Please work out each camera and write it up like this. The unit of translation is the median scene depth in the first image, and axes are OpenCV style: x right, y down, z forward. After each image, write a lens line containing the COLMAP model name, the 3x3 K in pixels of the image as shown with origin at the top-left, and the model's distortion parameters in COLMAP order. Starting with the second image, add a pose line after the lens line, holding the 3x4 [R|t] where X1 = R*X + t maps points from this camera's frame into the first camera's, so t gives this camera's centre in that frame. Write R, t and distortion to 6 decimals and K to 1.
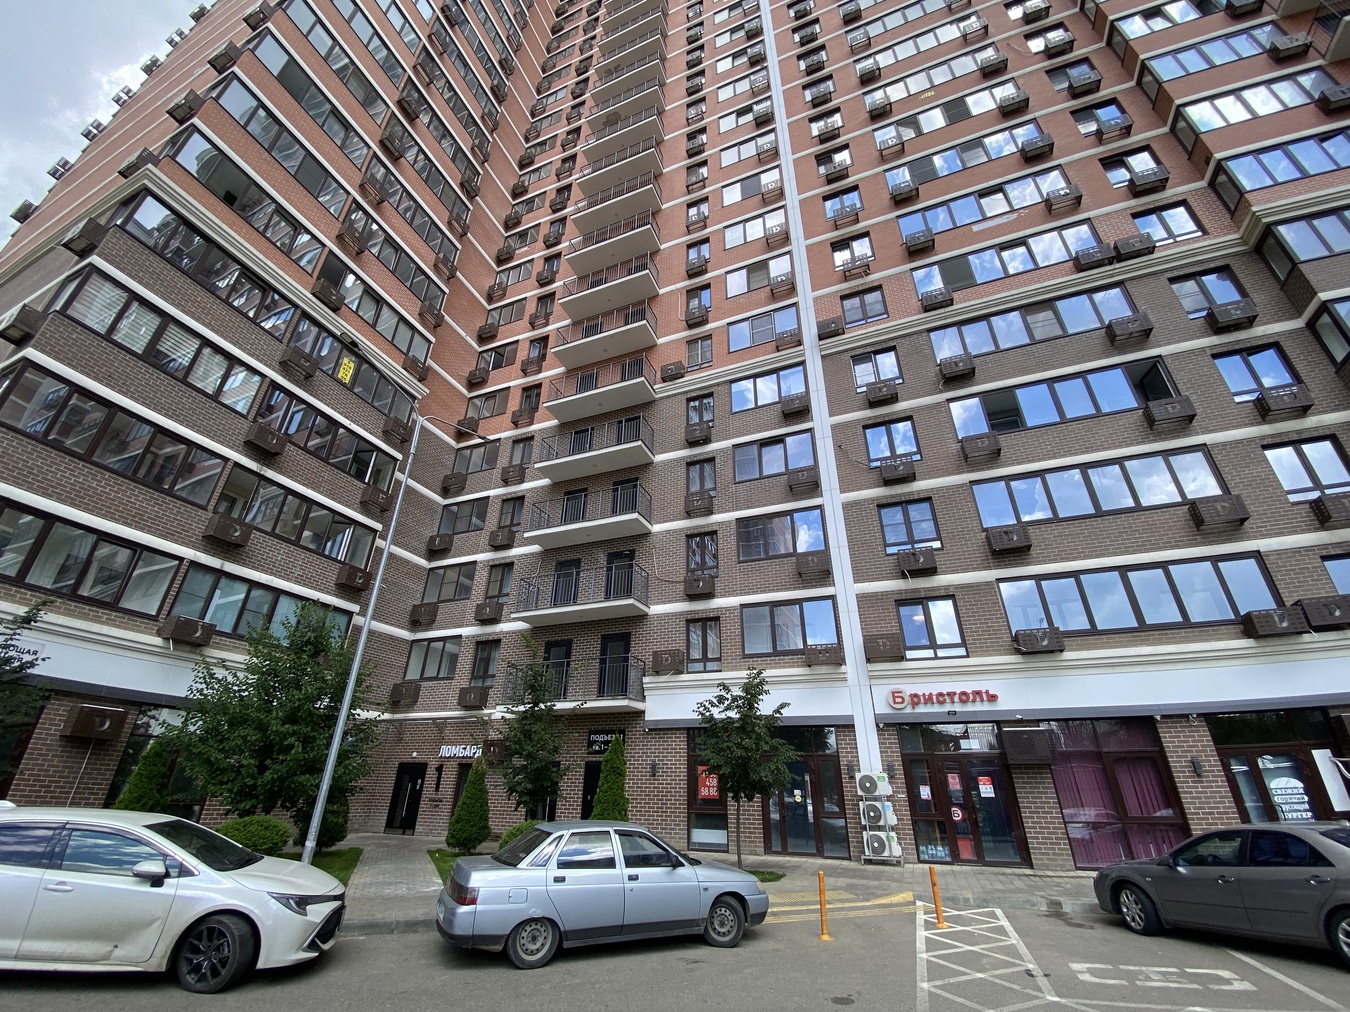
lens RADIAL K [[546.7, 0, 666.7], [0, 546.7, 501.1], [0, 0, 1]] dist [0.017617, -0.019016]
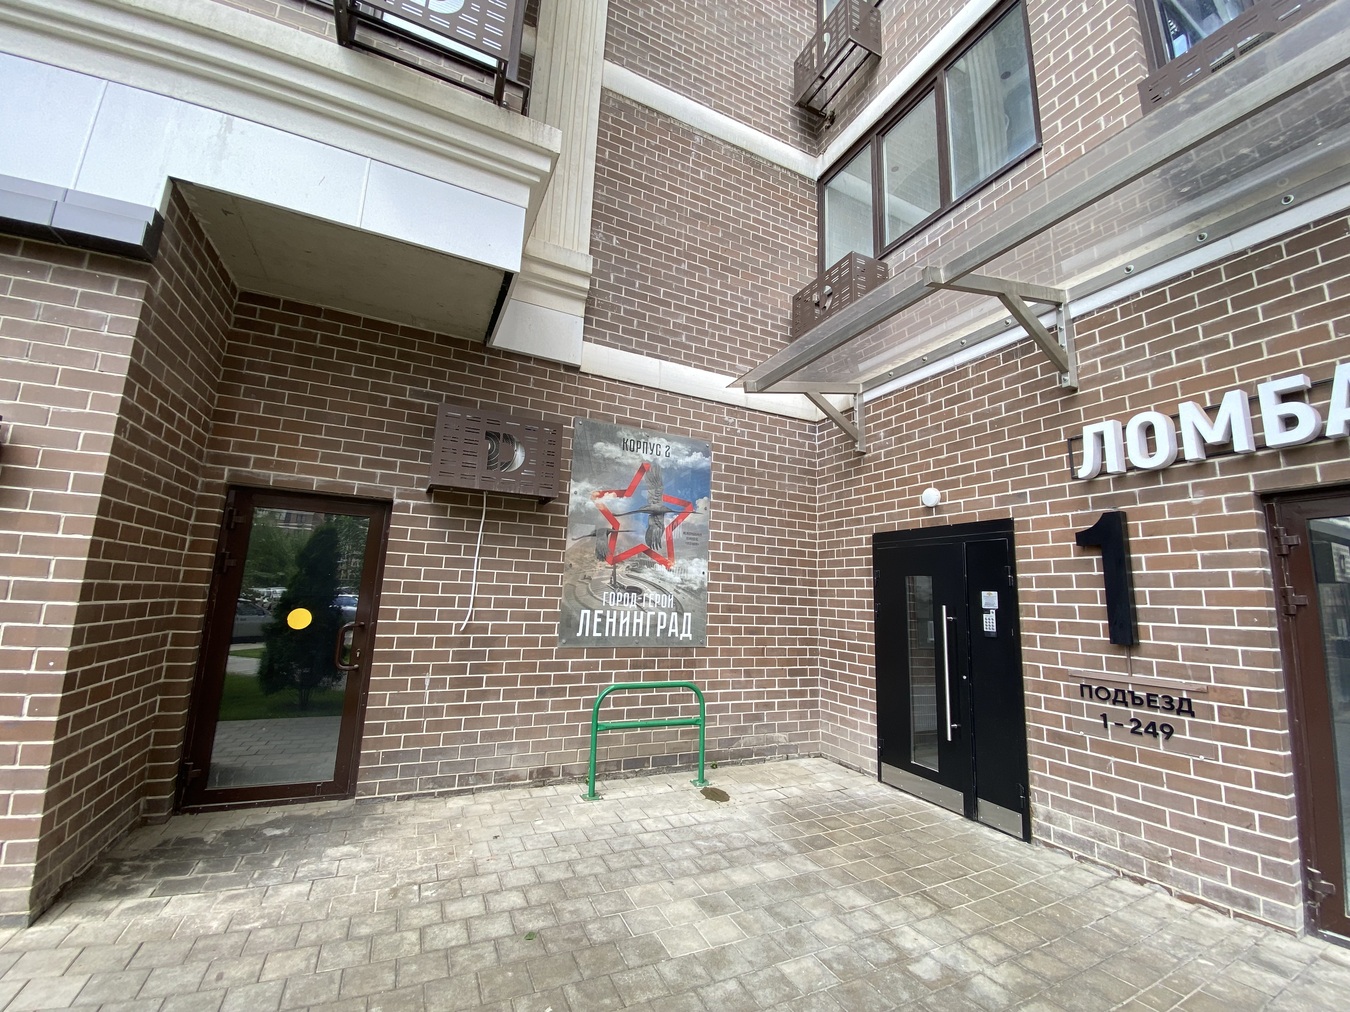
lens RADIAL K [[546.7, 0, 666.7], [0, 546.7, 501.1], [0, 0, 1]] dist [0.017617, -0.019016]
pose [[0.739779, -0.106130, -0.664427, -0.398411], [0.289353, 0.941688, 0.171750, 0.402237], [0.607456, -0.319311, 0.727350, 0.781552]]
